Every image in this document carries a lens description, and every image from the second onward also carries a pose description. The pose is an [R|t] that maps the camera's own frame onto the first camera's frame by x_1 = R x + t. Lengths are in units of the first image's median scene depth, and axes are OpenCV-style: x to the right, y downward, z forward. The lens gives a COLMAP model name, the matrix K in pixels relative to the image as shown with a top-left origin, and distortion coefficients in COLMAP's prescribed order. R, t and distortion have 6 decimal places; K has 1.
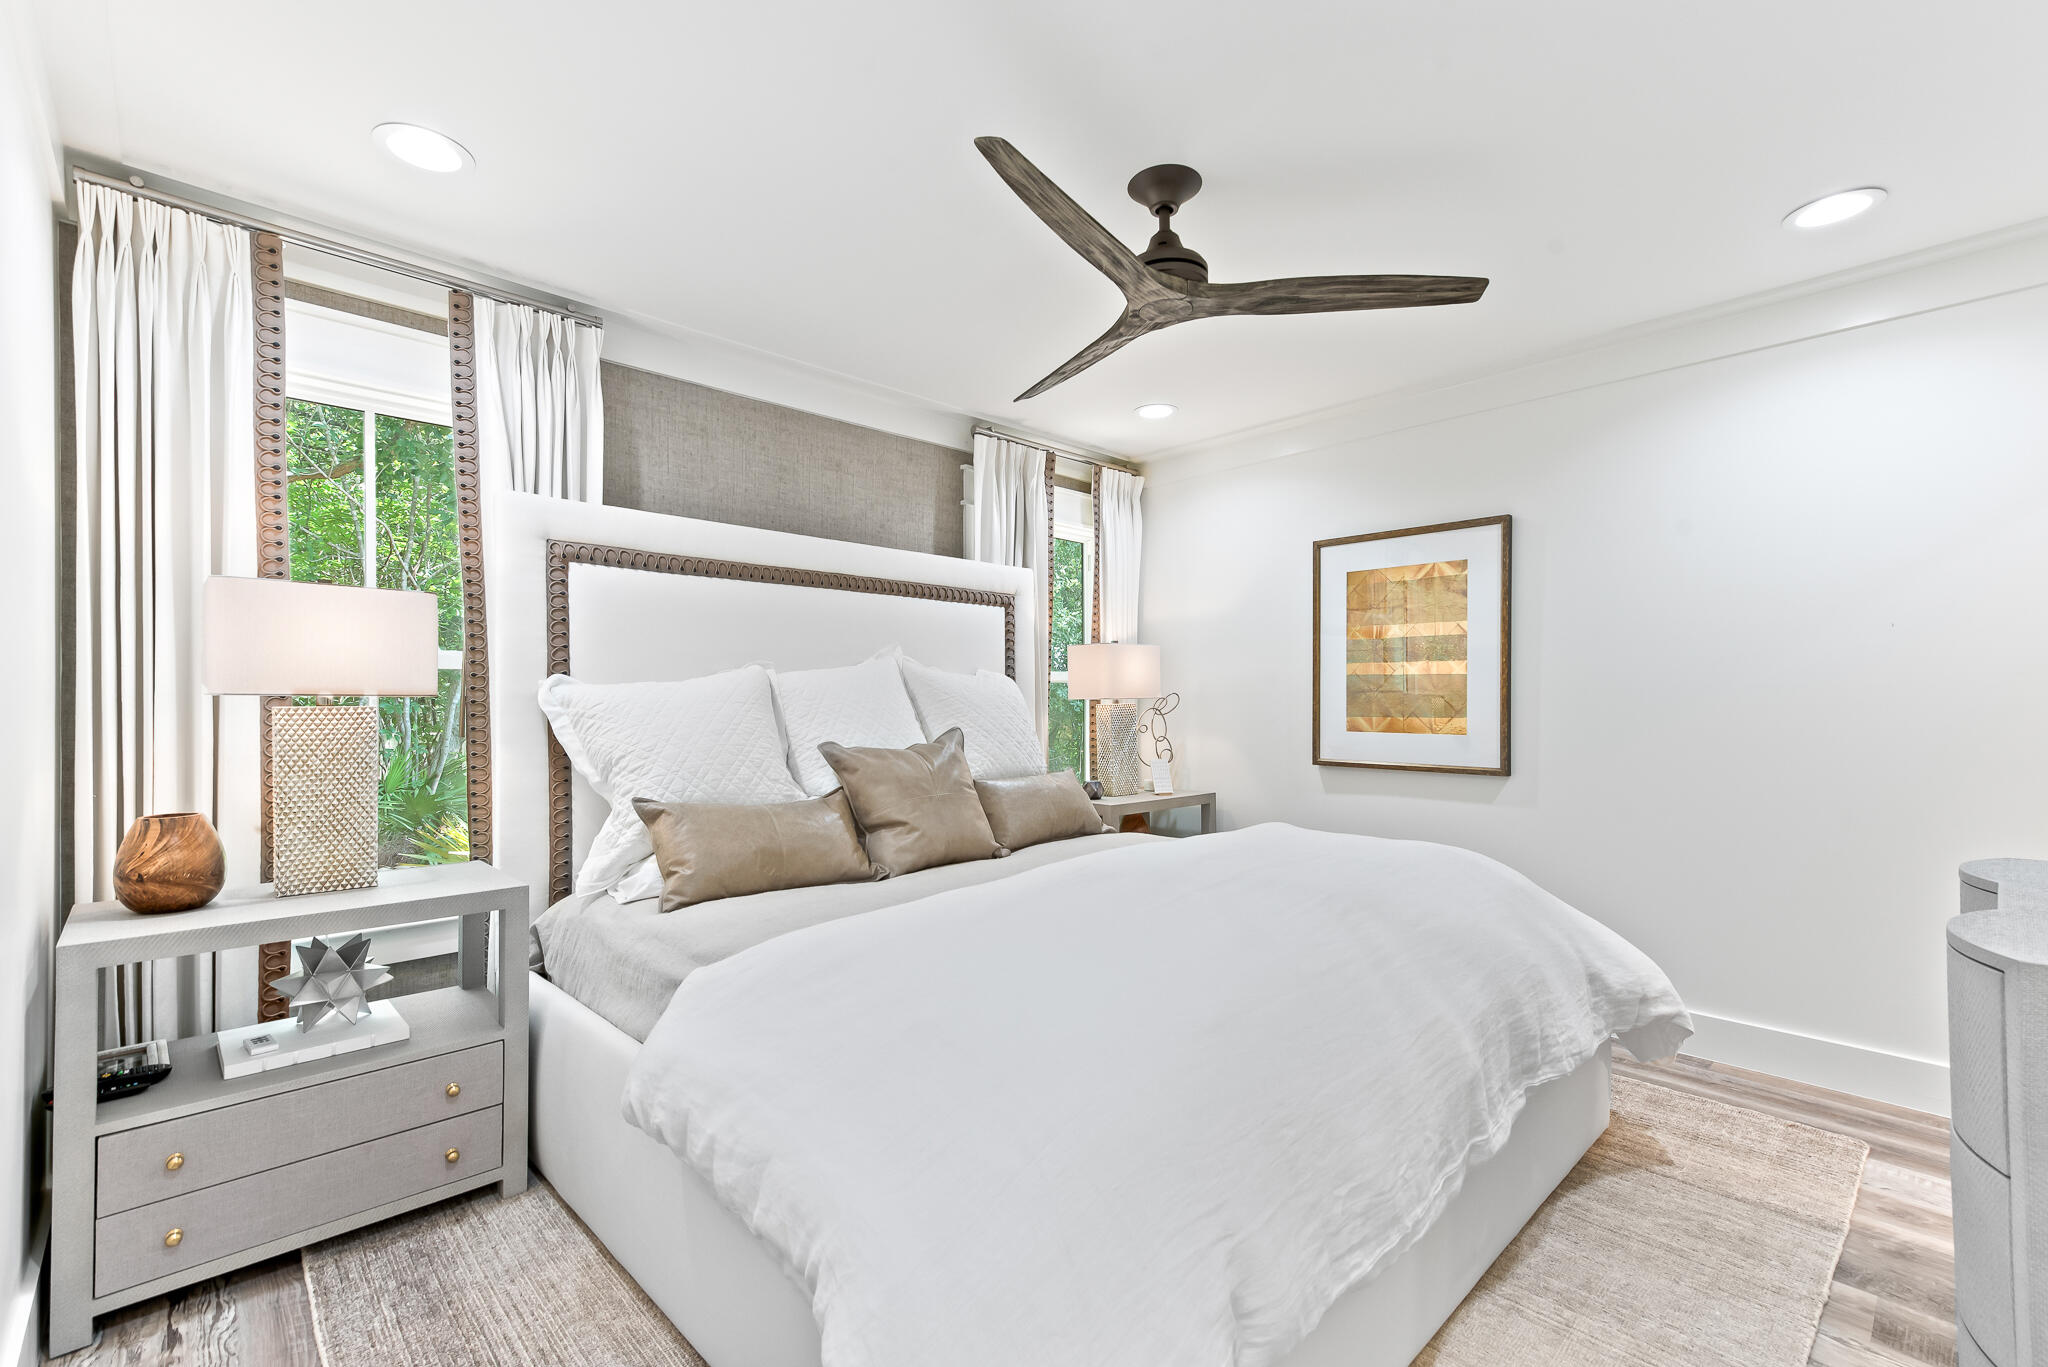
lens RADIAL K [[938.0, 0, 1026.4], [0, 938.0, 693.3], [0, 0, 1]] dist [0.000501, -0.000061]
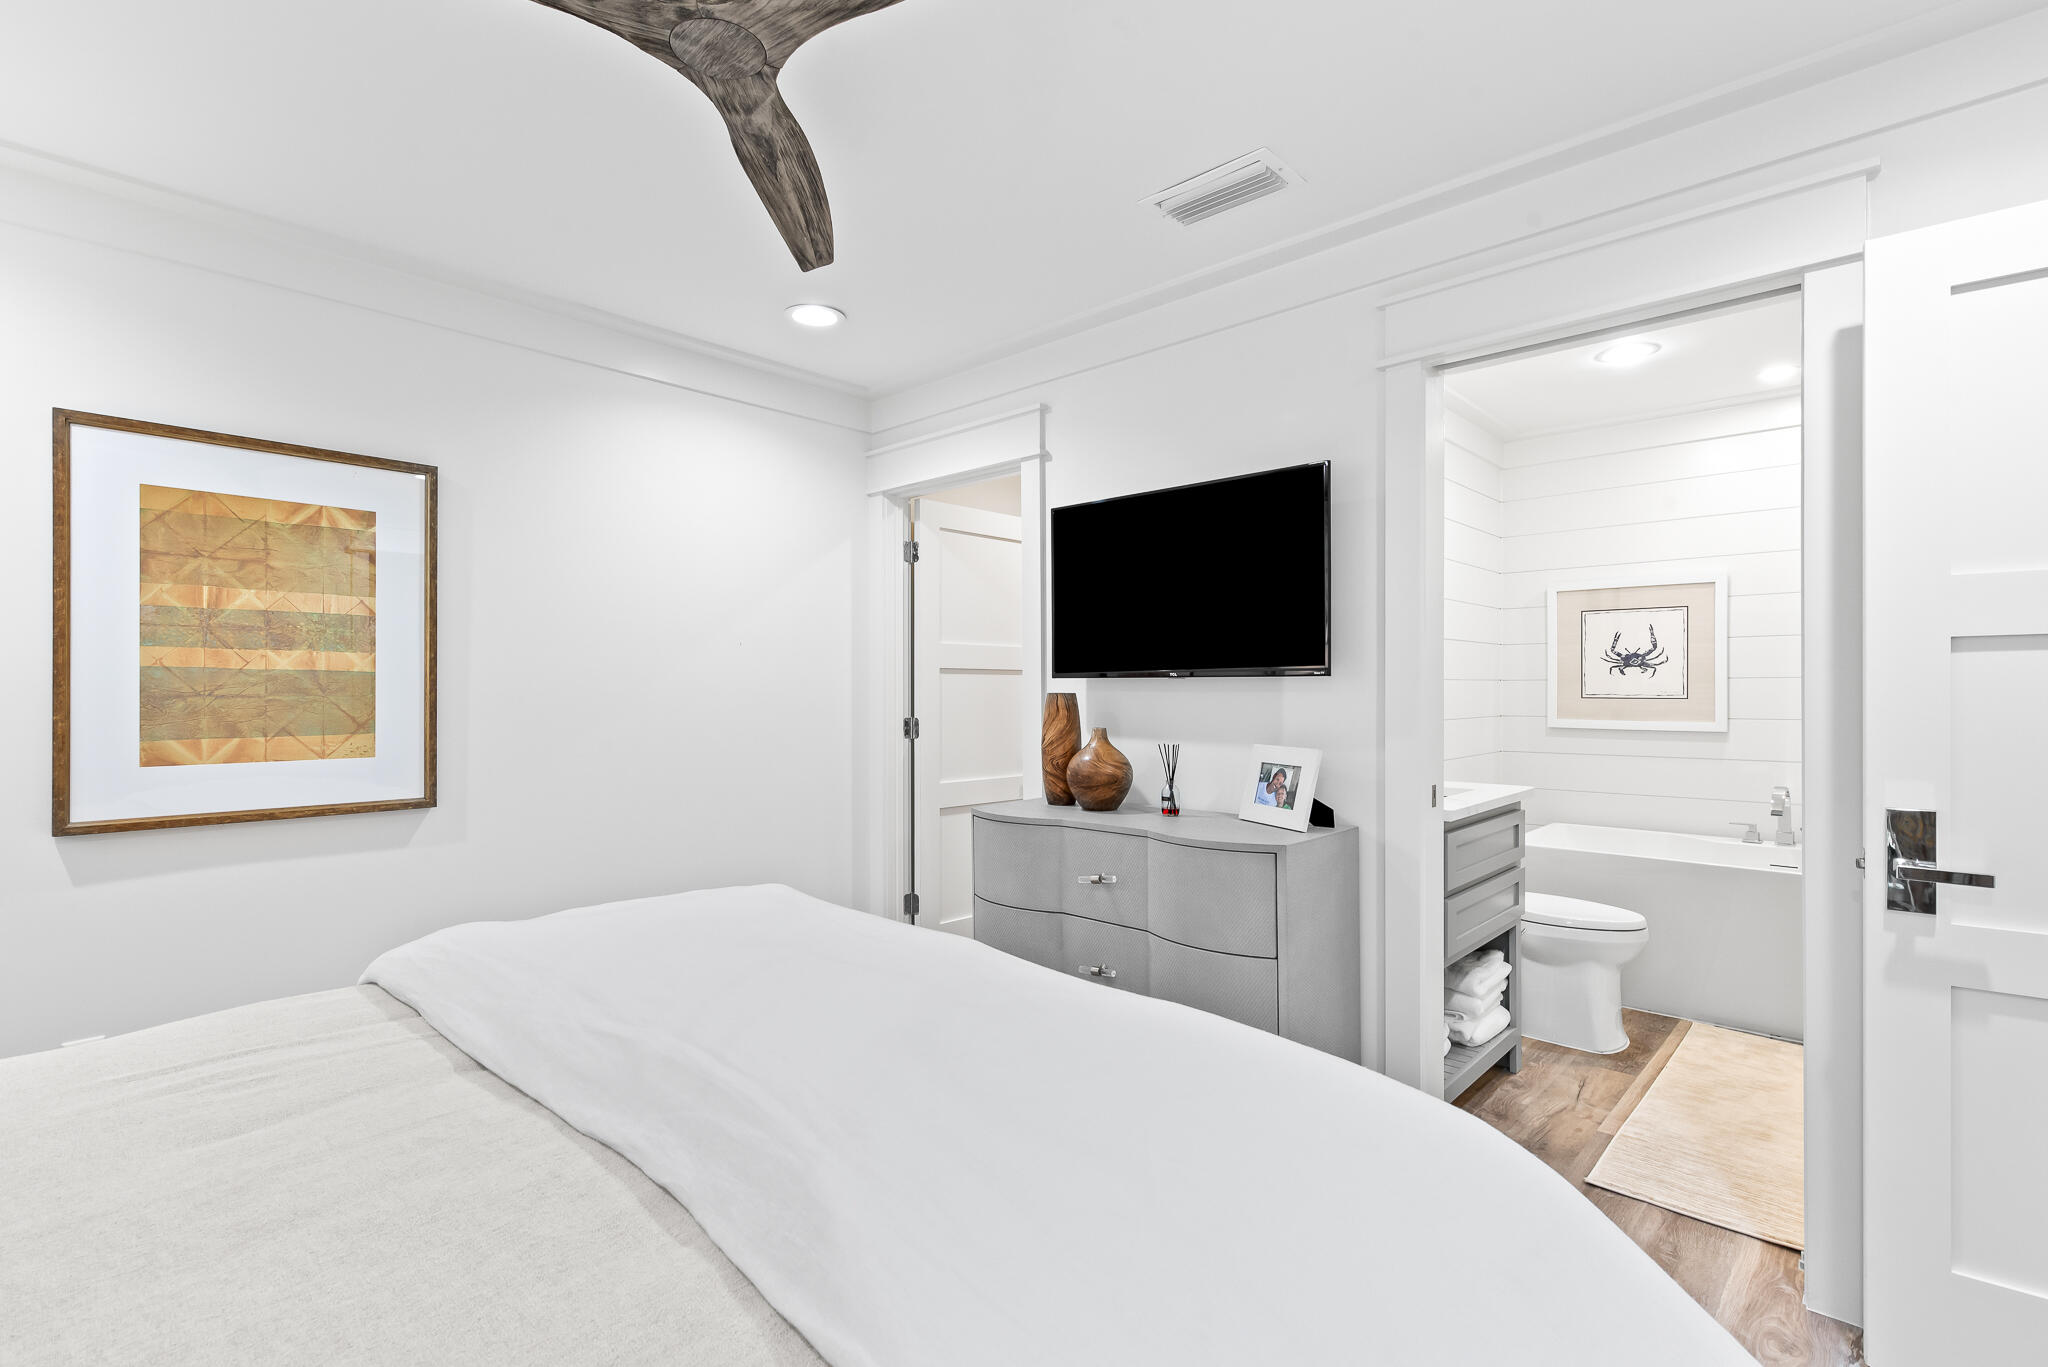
lens RADIAL K [[938.0, 0, 1029.7], [0, 938.0, 687.6], [0, 0, 1]] dist [0.000501, -0.000061]
pose [[-0.055159, 0.005876, 0.998460, -0.265279], [-0.003808, 0.999974, -0.006095, -0.005856], [-0.998470, -0.004139, -0.055135, 0.527717]]
